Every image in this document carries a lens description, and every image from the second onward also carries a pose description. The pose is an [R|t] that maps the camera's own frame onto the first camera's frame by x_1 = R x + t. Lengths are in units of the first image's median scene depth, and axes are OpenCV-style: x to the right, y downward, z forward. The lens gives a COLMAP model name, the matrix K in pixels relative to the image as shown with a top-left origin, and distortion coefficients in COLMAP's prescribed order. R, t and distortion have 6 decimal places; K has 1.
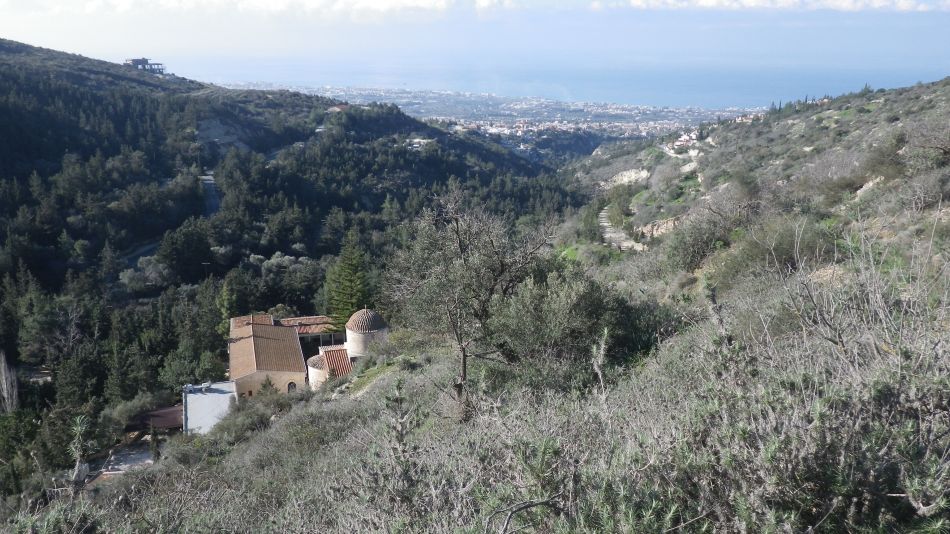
lens RADIAL K [[802.3, 0, 475.0], [0, 802.3, 267.0], [0, 0, 1]] dist [-0.013880, 0.059432]
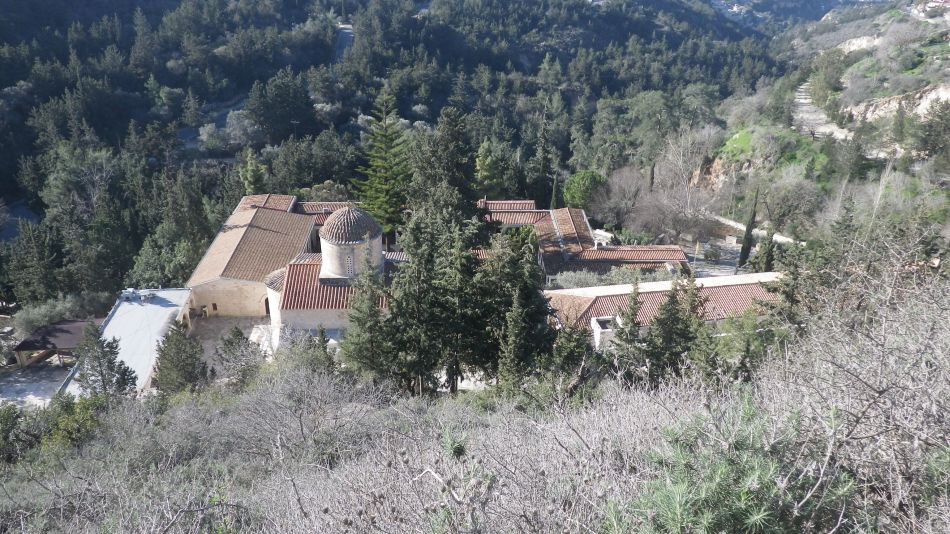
lens RADIAL K [[802.3, 0, 475.0], [0, 802.3, 267.0], [0, 0, 1]] dist [-0.013880, 0.059432]
pose [[0.967733, 0.100424, -0.231102, 0.050166], [-0.061836, 0.983752, 0.168547, -0.006847], [0.244273, -0.148818, 0.958219, 0.161834]]
